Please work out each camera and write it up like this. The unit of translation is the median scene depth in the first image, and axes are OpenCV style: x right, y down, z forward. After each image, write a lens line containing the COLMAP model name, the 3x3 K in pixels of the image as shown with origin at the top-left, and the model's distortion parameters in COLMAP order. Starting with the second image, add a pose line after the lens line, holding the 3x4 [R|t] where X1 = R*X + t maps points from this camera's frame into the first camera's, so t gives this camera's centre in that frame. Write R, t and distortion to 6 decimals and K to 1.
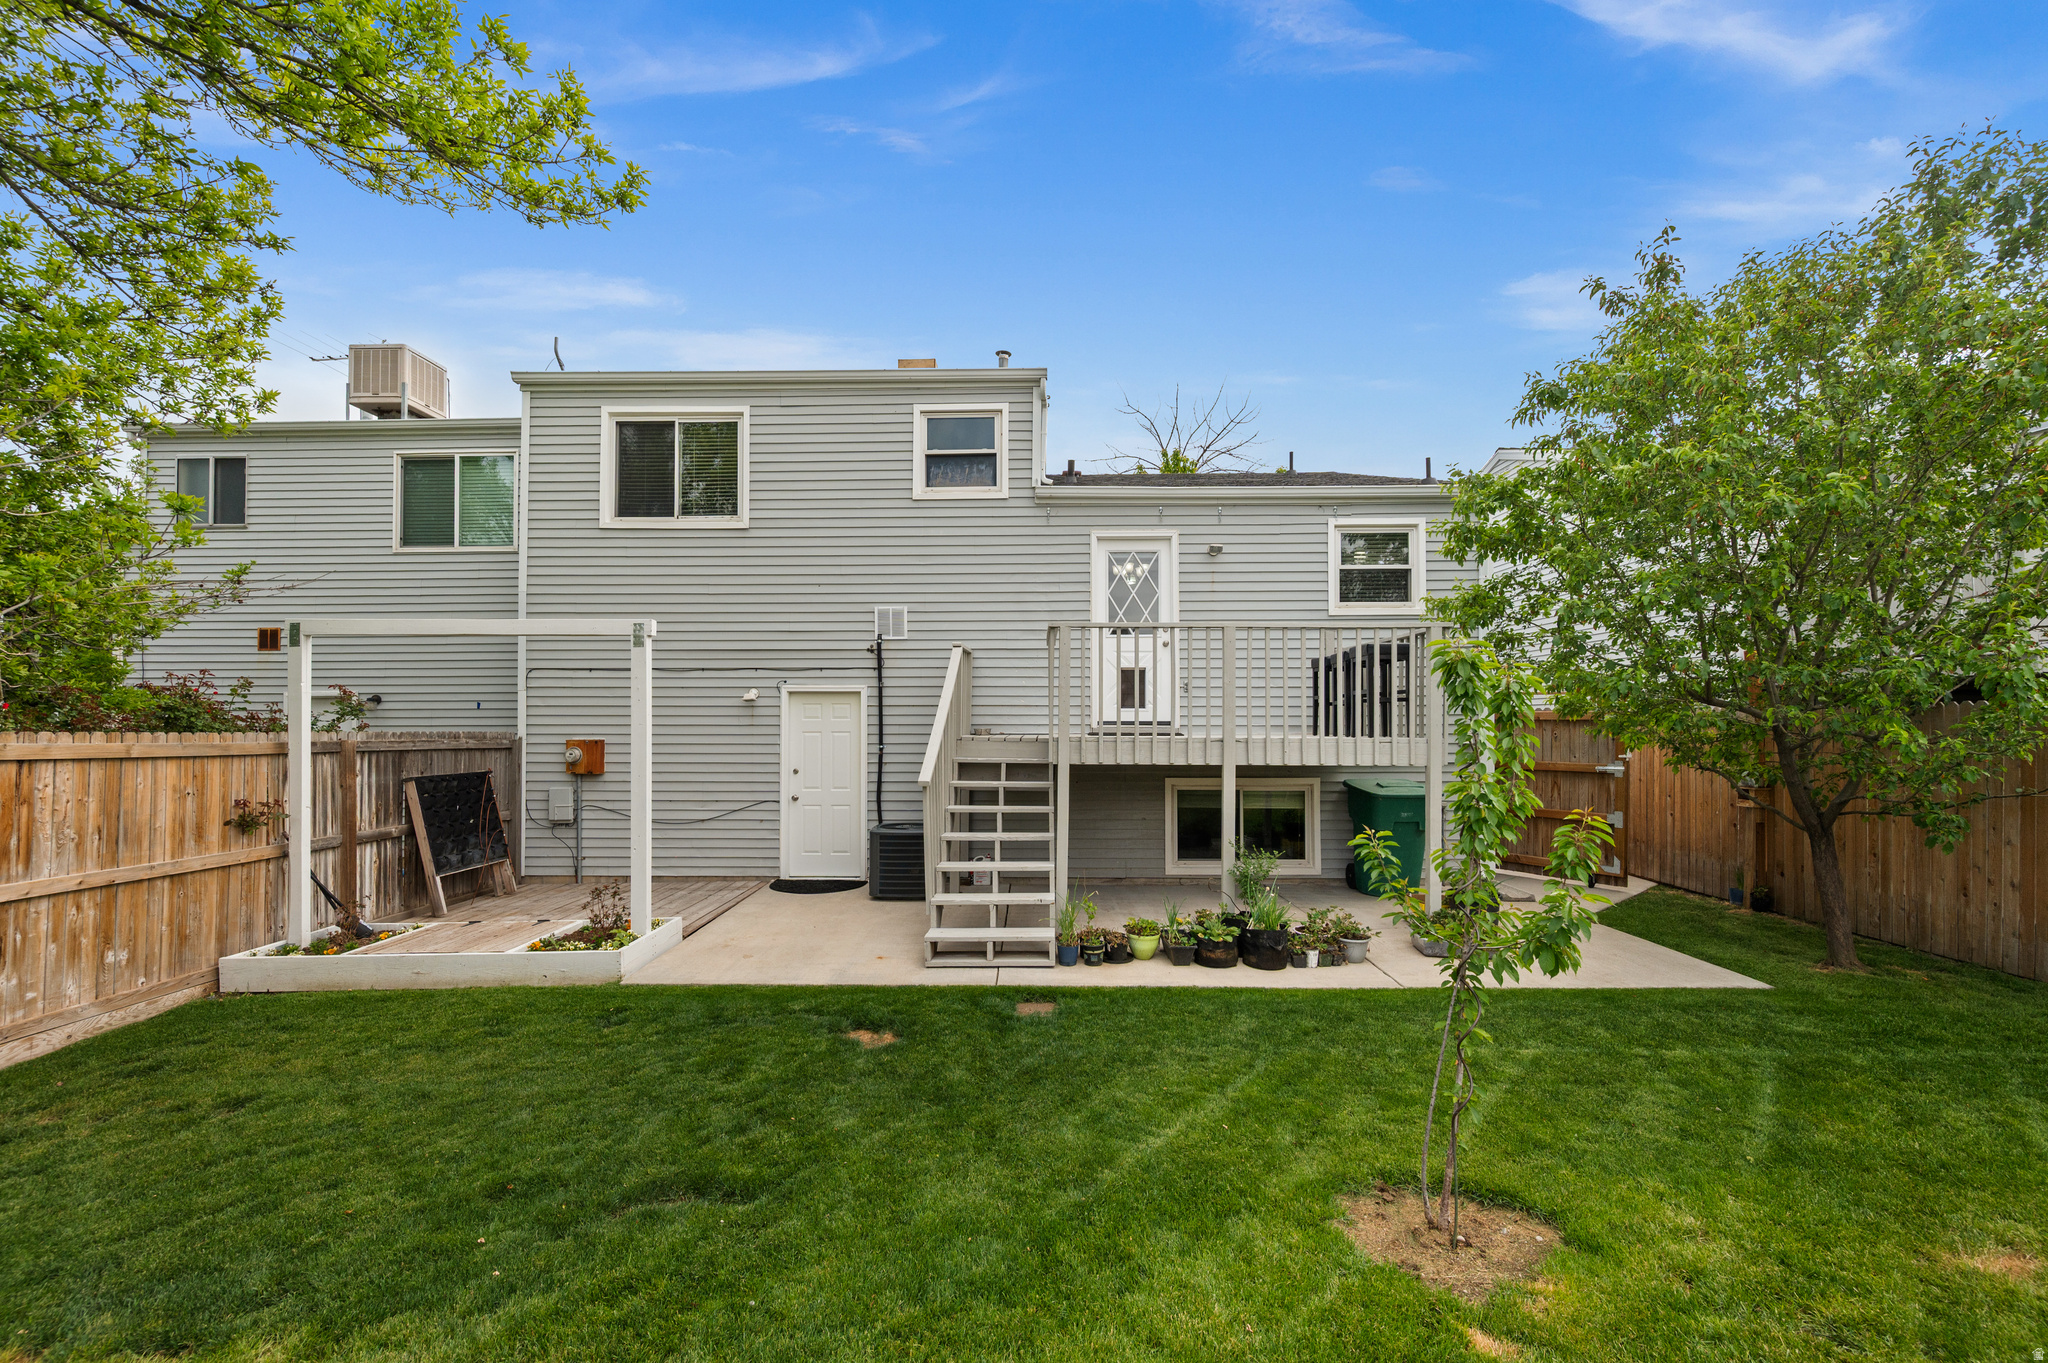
lens RADIAL K [[824.4, 0, 1026.1], [0, 824.4, 711.4], [0, 0, 1]] dist [-0.002006, 0.000880]
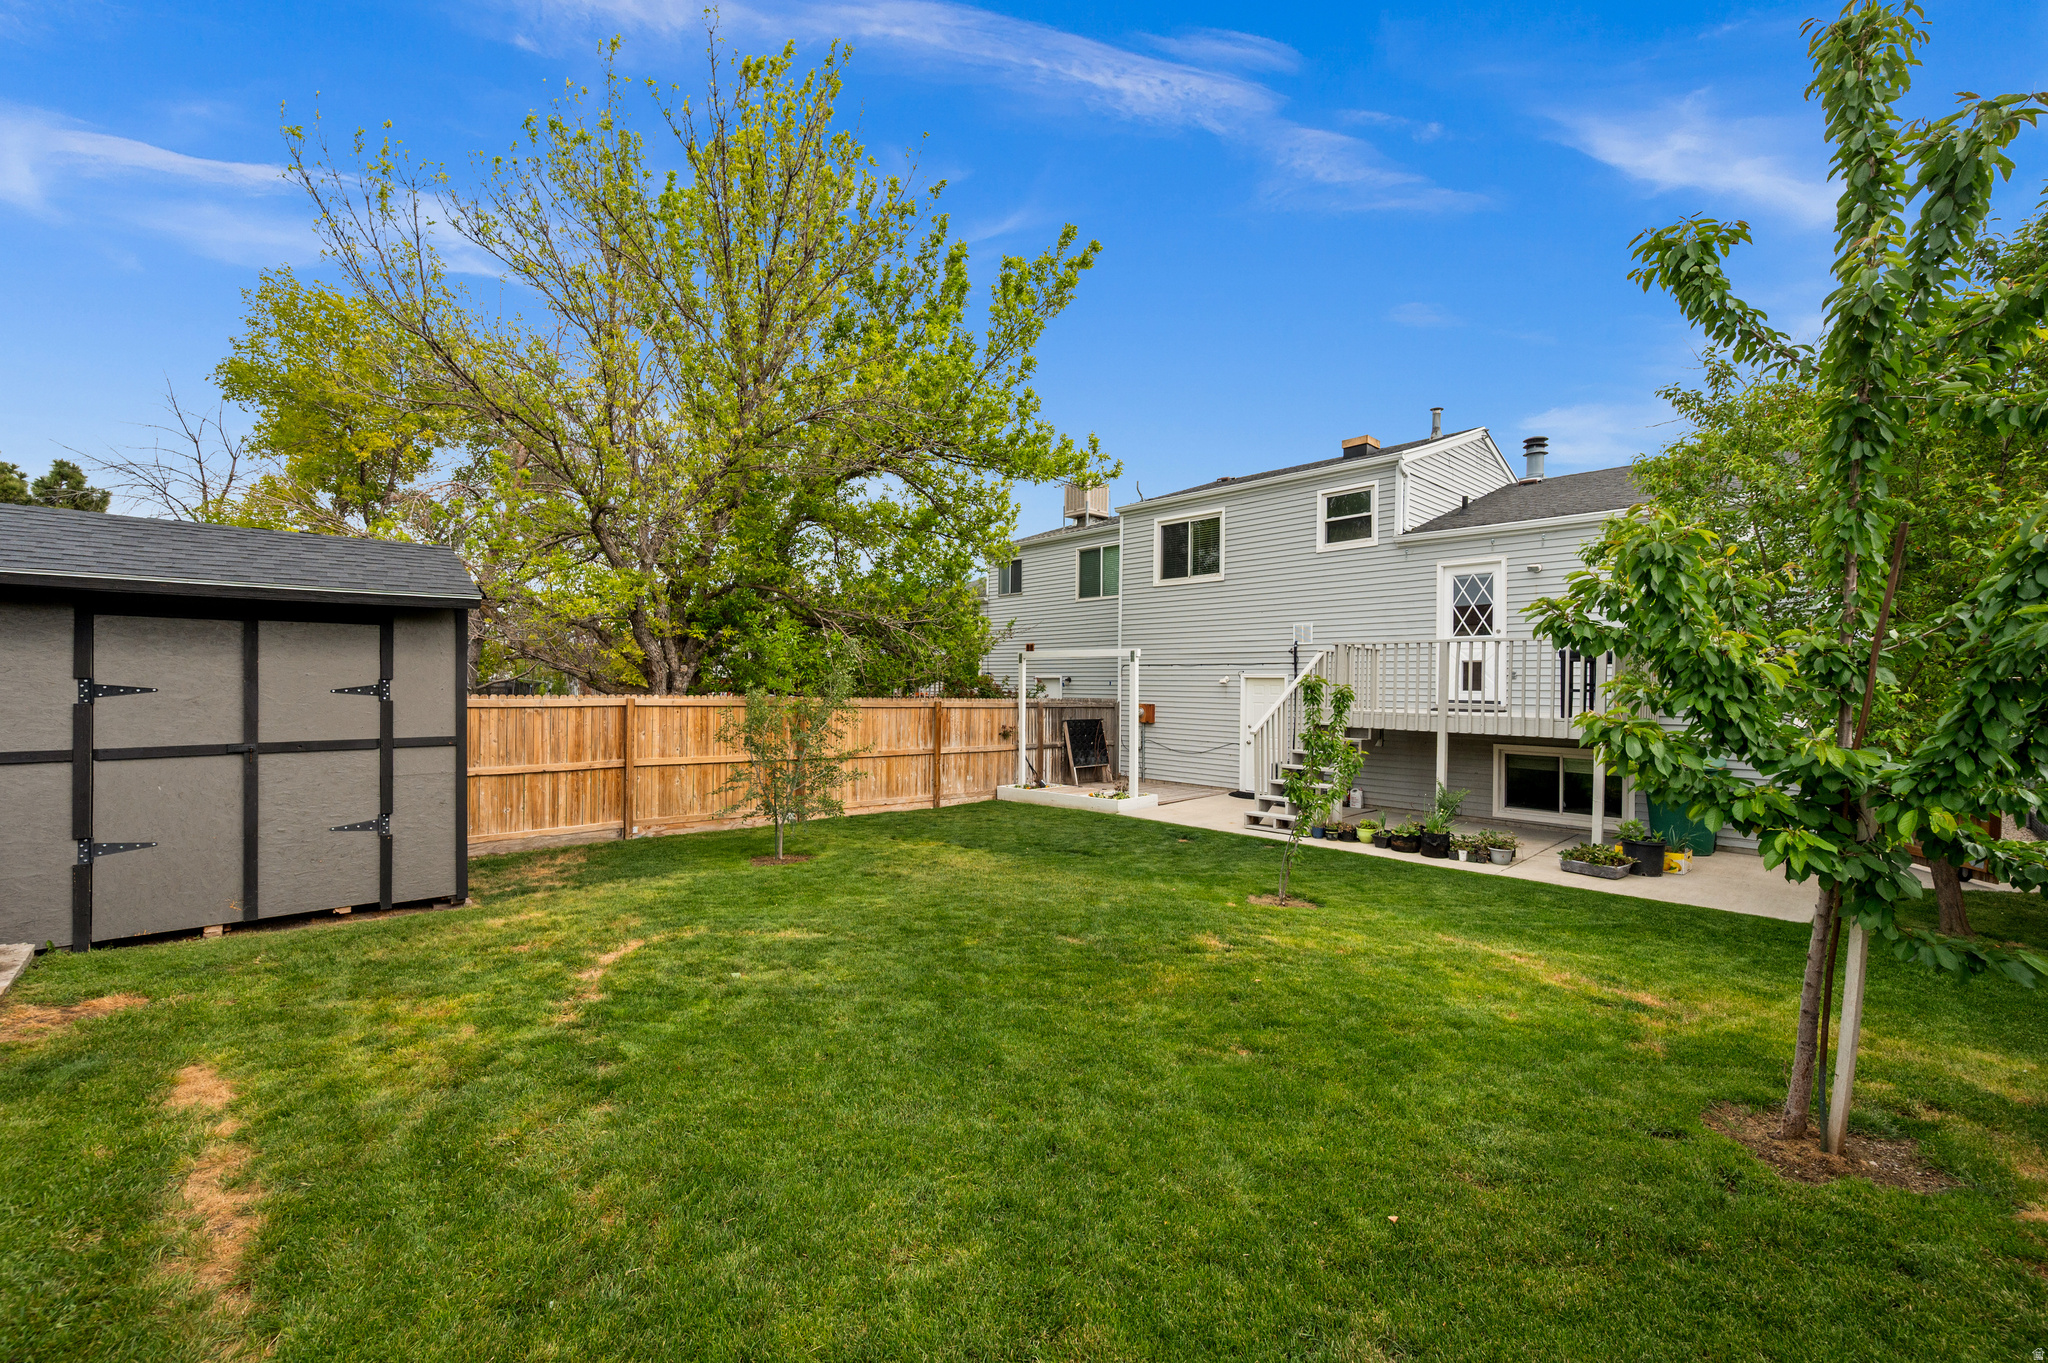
lens RADIAL K [[824.4, 0, 1013.4], [0, 824.4, 676.3], [0, 0, 1]] dist [-0.002006, 0.000880]
pose [[0.684662, 0.001103, -0.728860, 0.608183], [0.000633, 0.999998, 0.002107, -0.031860], [0.728860, -0.001903, 0.684660, -0.473838]]
